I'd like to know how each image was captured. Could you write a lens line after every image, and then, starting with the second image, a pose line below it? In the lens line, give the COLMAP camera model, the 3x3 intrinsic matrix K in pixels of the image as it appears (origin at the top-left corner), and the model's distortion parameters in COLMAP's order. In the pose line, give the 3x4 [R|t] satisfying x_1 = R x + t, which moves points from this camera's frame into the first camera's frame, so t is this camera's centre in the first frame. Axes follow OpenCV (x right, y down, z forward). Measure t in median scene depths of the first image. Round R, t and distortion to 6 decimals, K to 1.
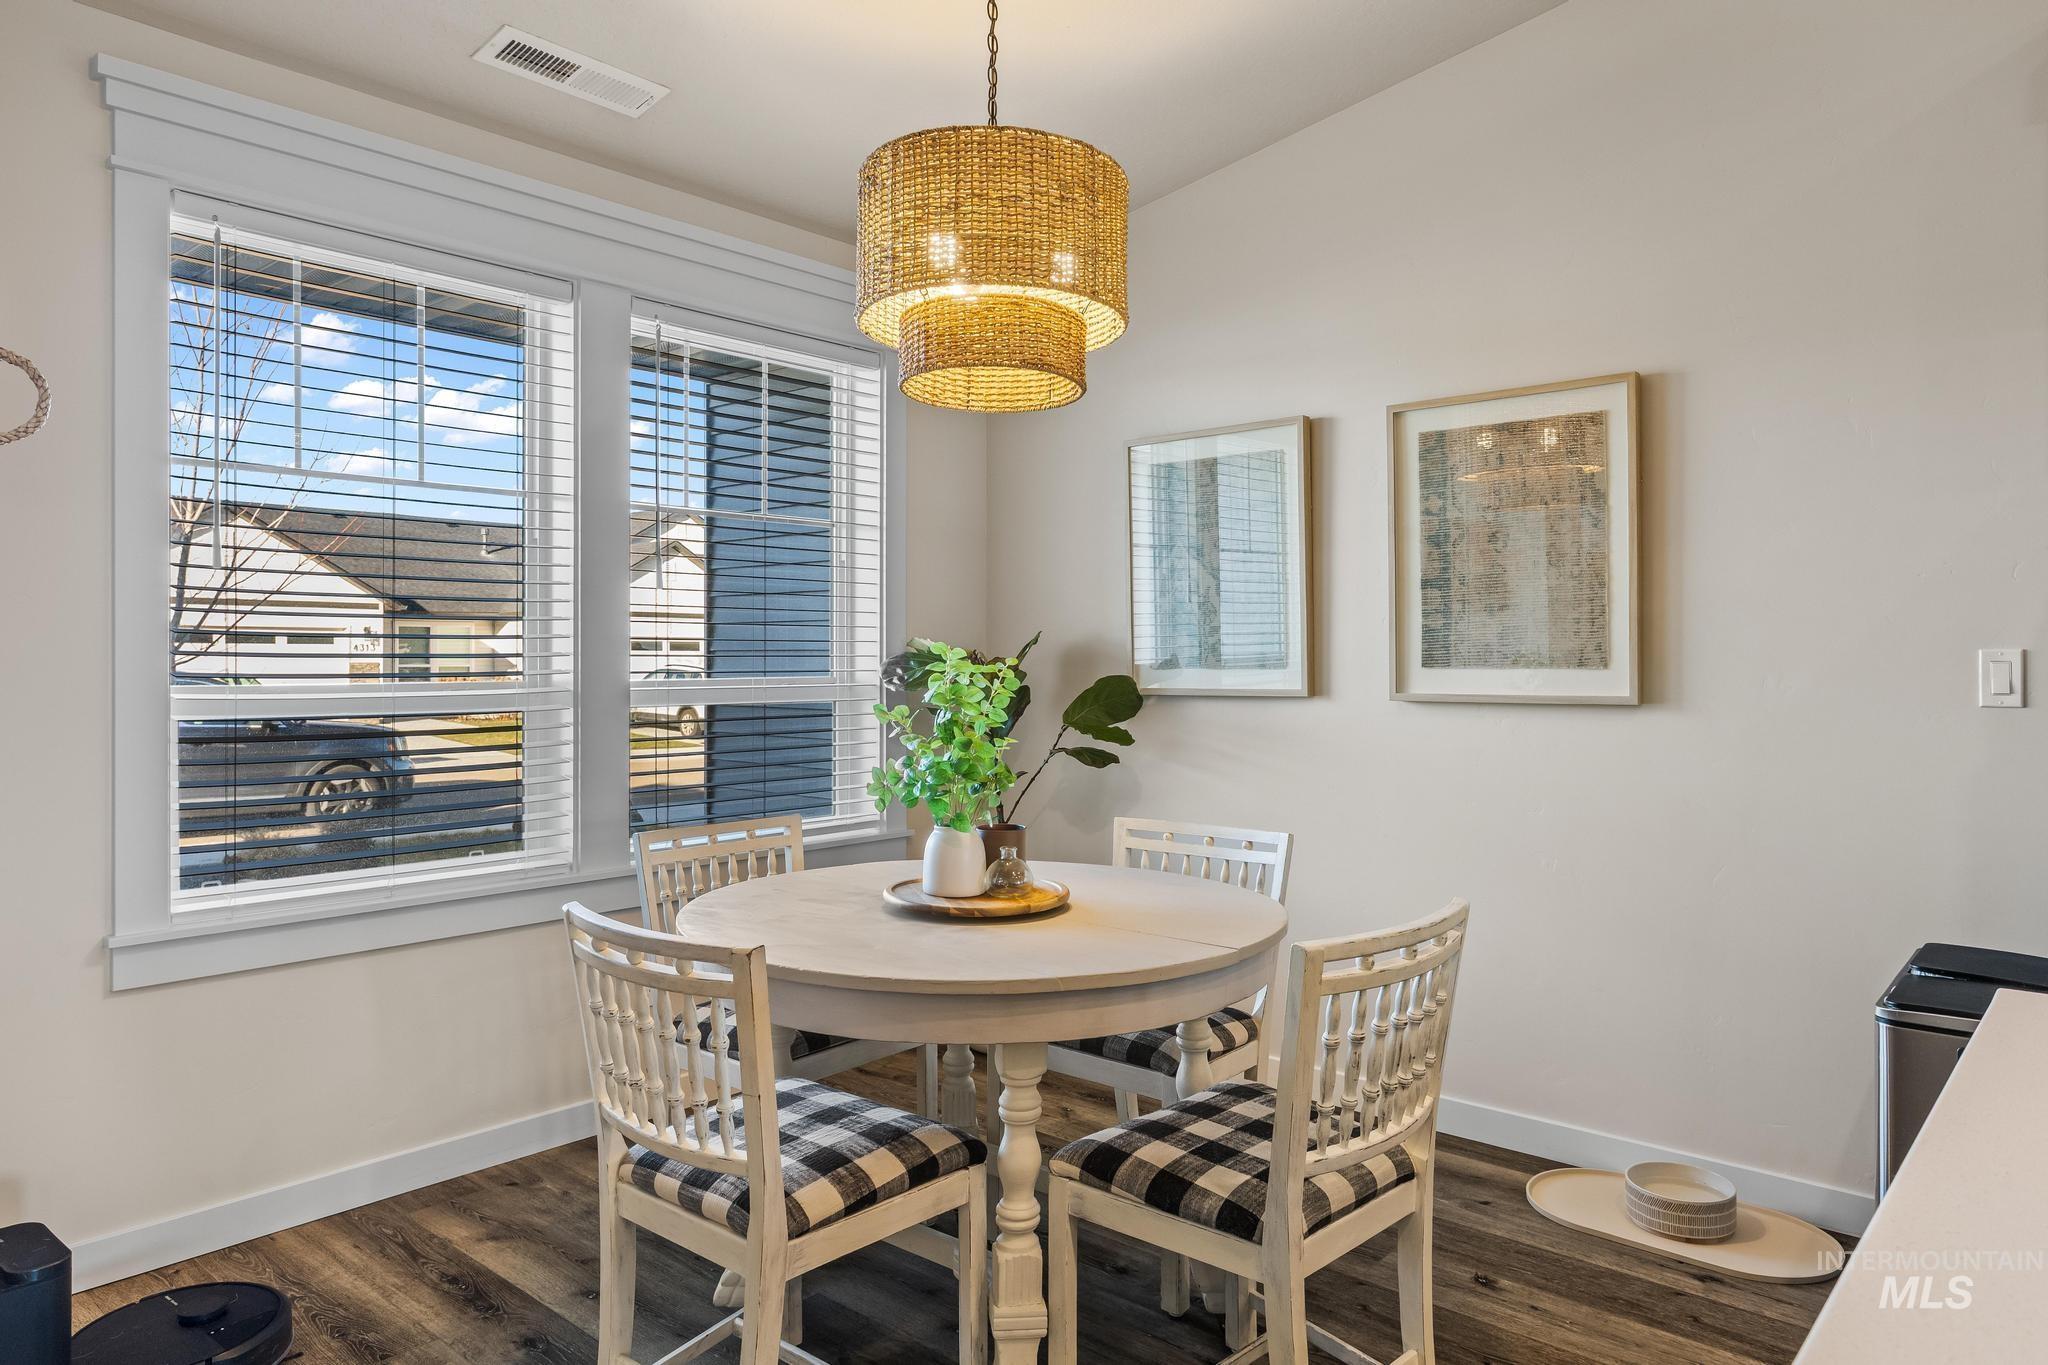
lens RADIAL K [[1318.7, 0, 1034.6], [0, 1318.7, 657.0], [0, 0, 1]] dist [0.002477, 0.000049]
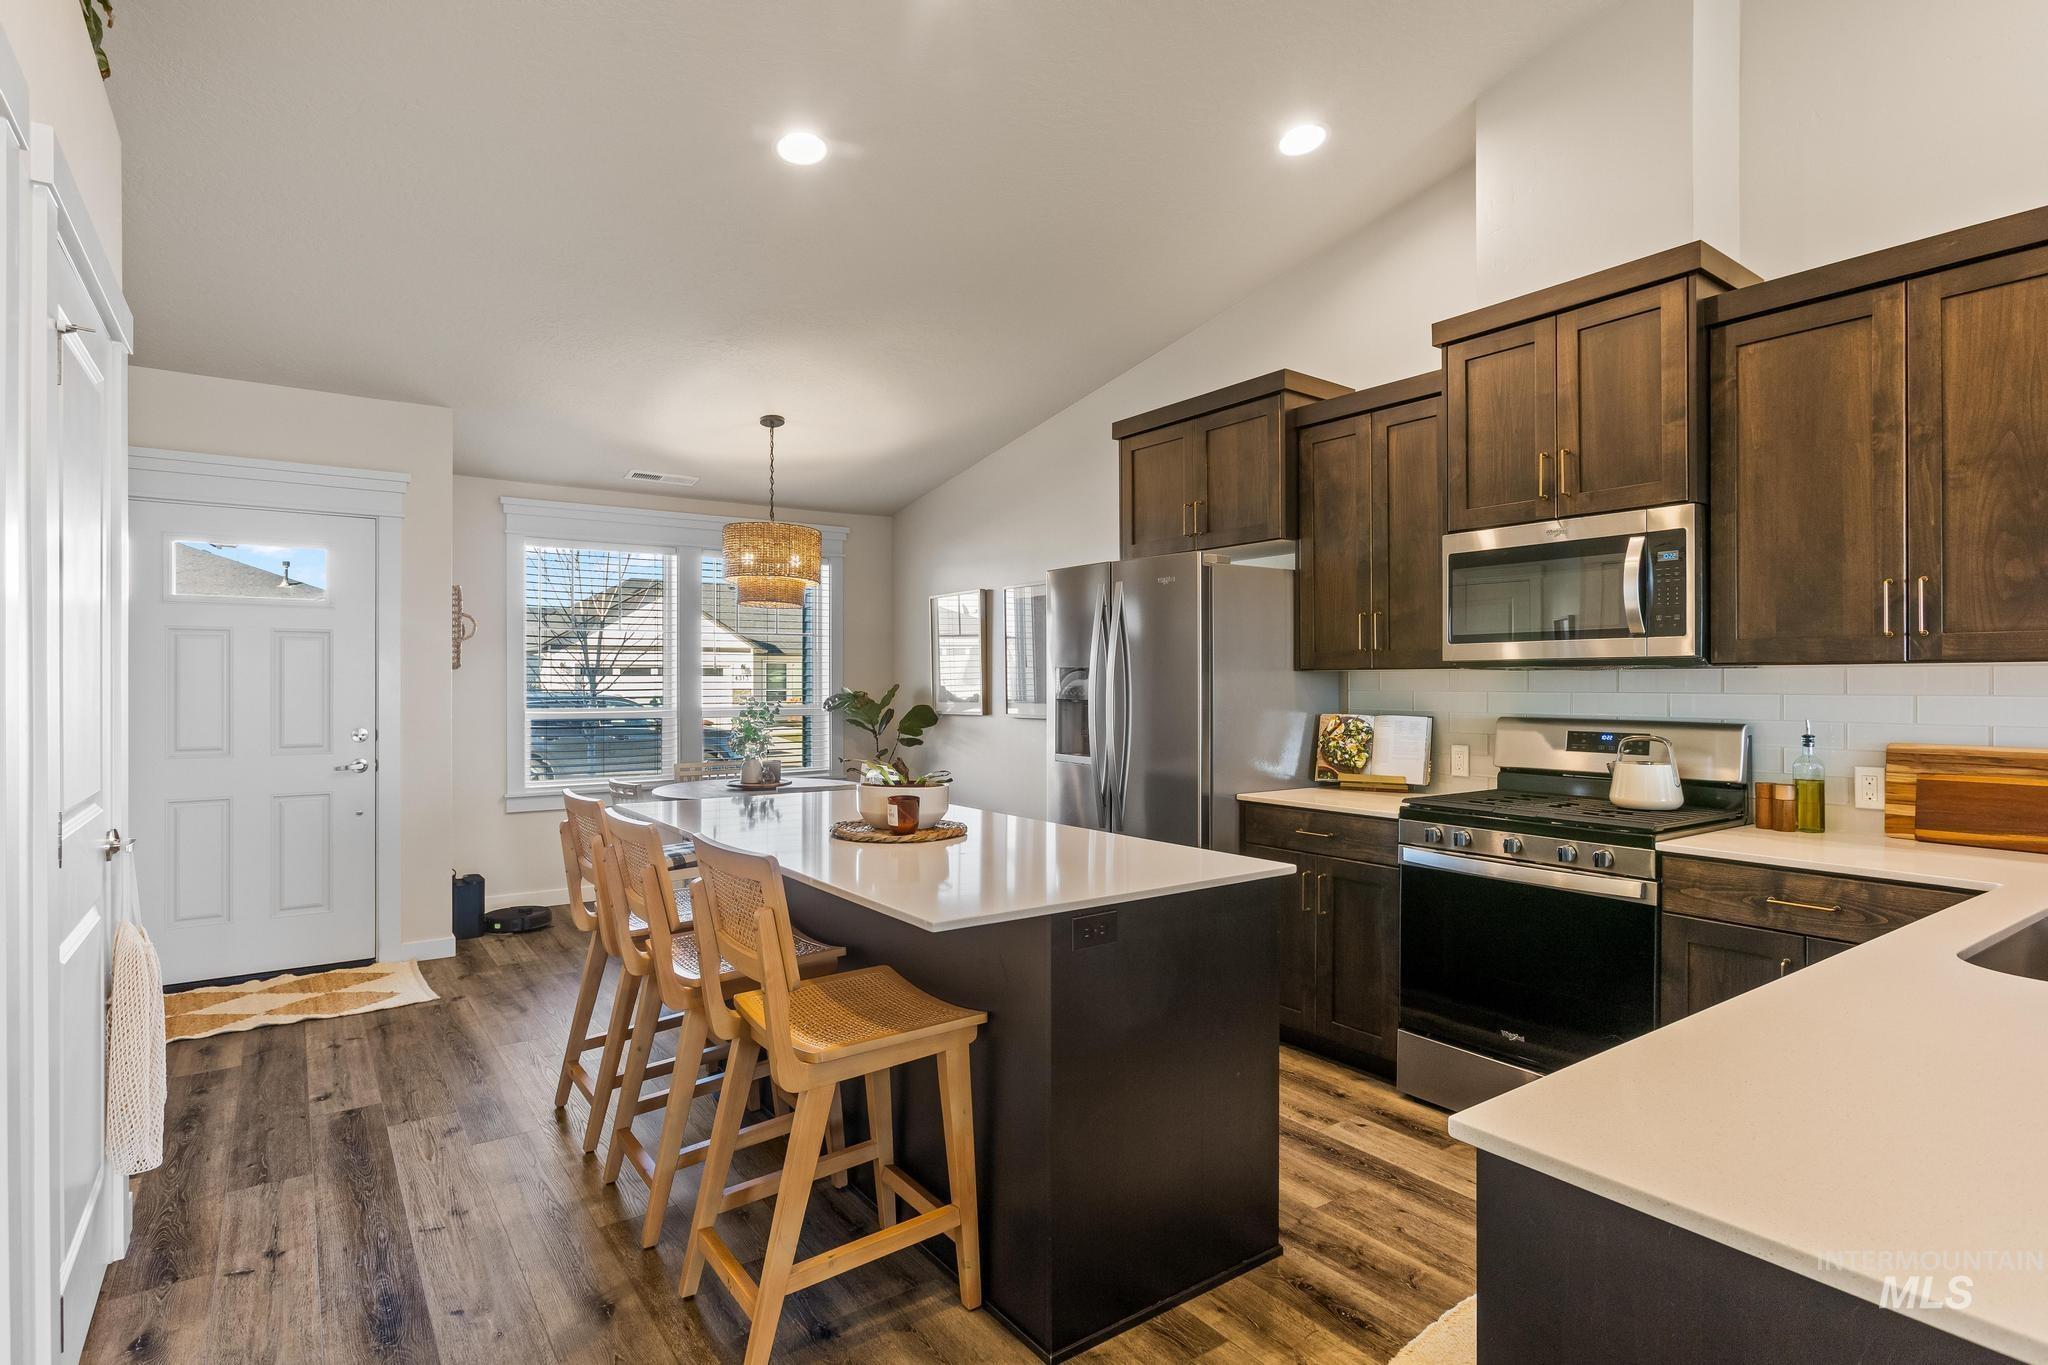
lens RADIAL K [[1050.3, 0, 1027.5], [0, 1050.3, 681.3], [0, 0, 1]] dist [-0.018341, 0.011787]
pose [[0.972966, -0.001022, -0.230946, 0.763300], [0.000998, 0.999999, -0.000220, -0.029494], [0.230946, -0.000016, 0.972966, -0.785940]]
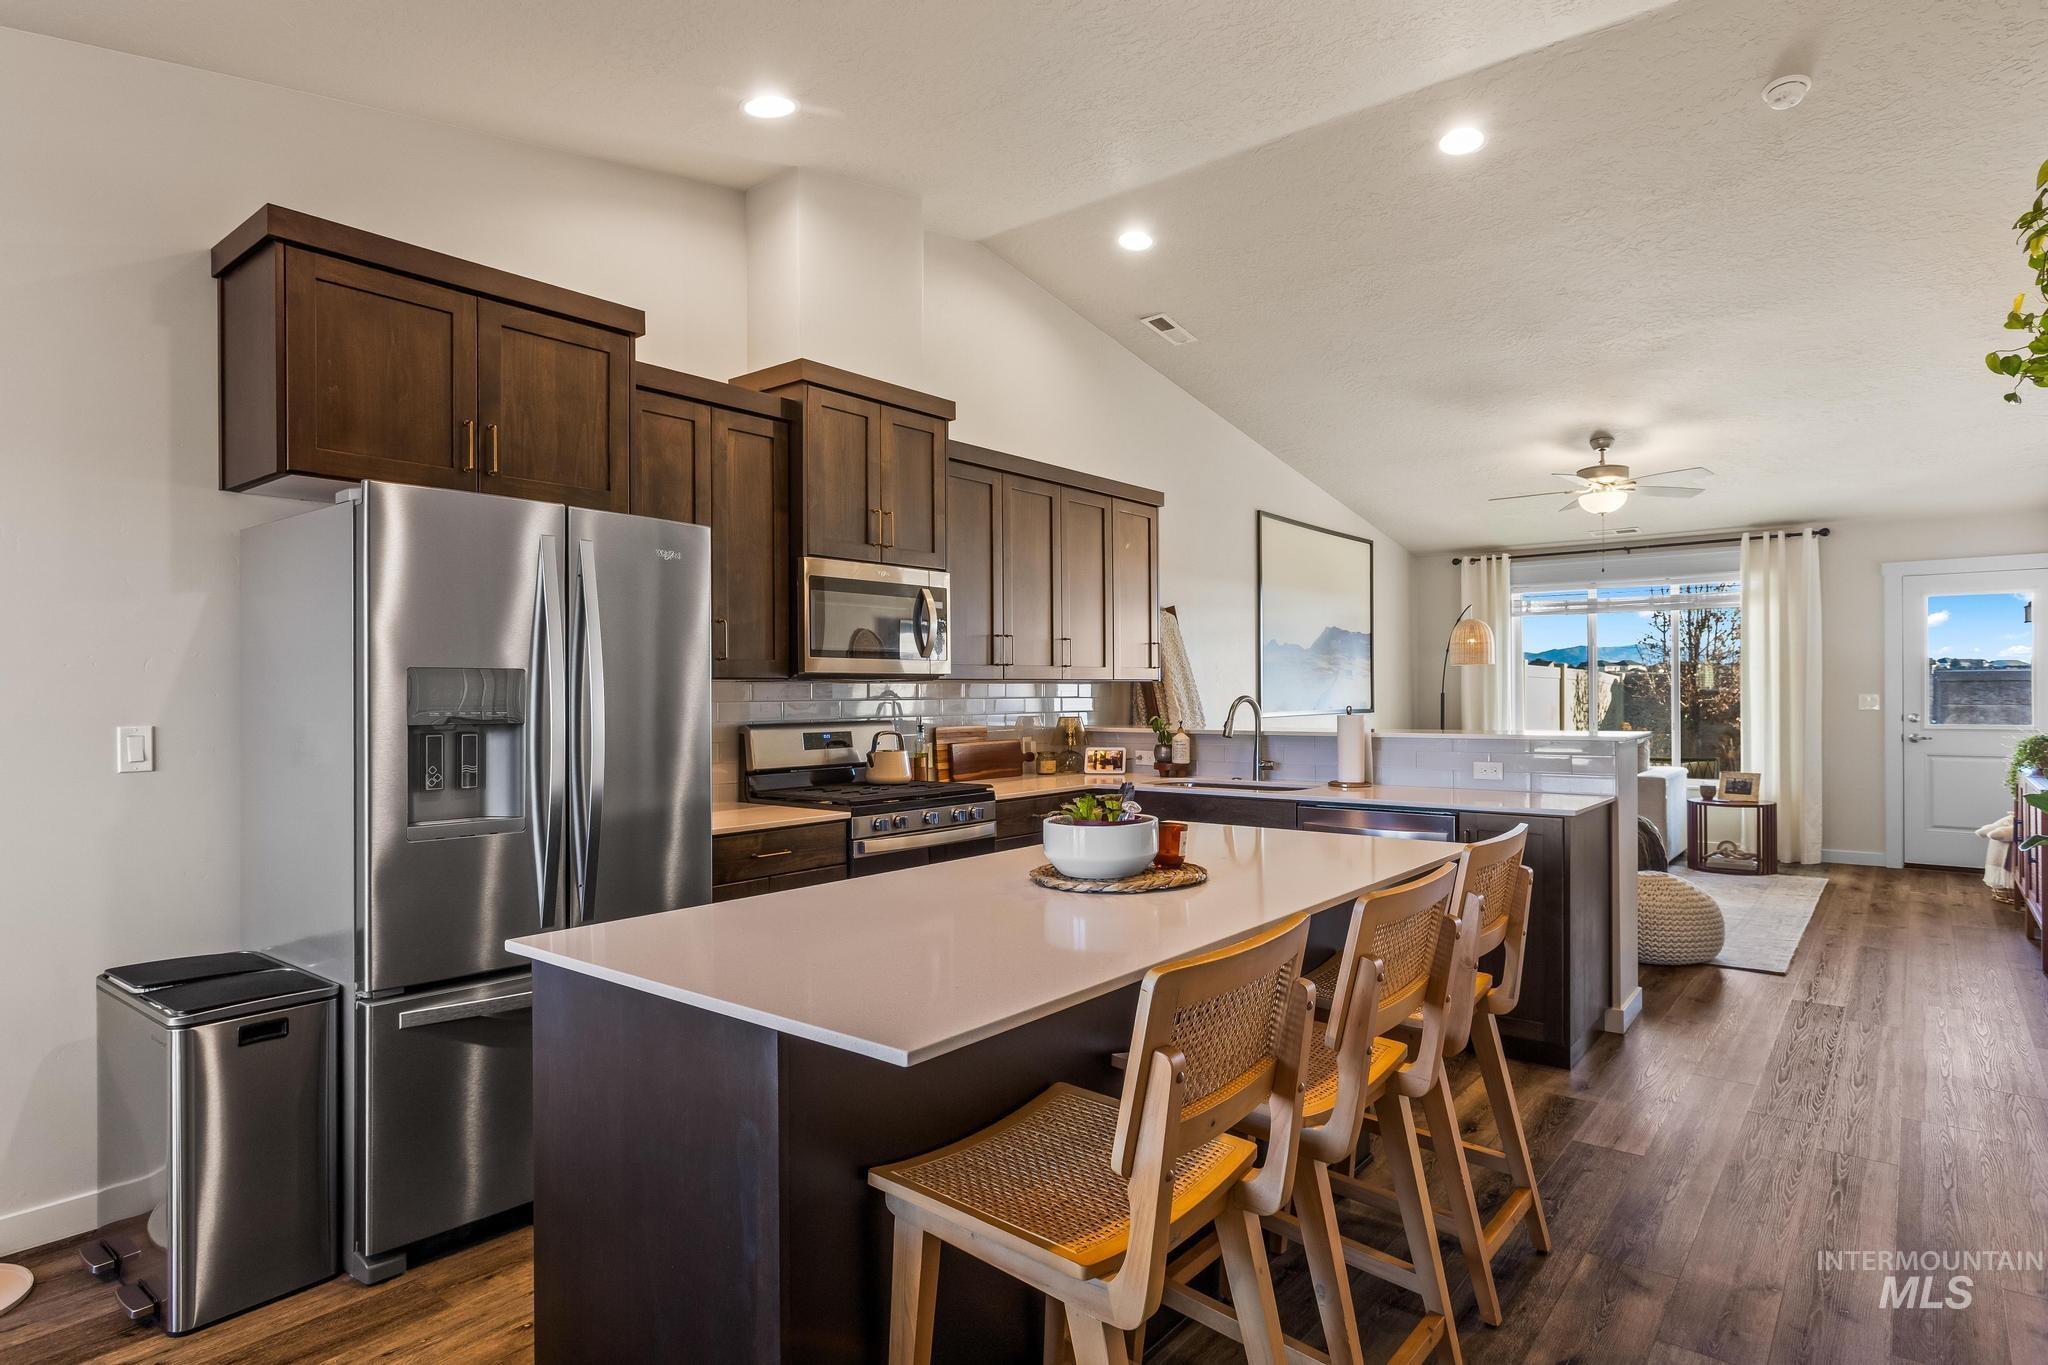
lens RADIAL K [[1115.0, 0, 1026.2], [0, 1115.0, 689.3], [0, 0, 1]] dist [-0.004066, 0.001300]
pose [[-0.041091, 0.000914, 0.999155, -0.304087], [0.005501, 0.999985, -0.000689, -0.029444], [-0.999140, 0.005469, -0.041096, 0.150886]]
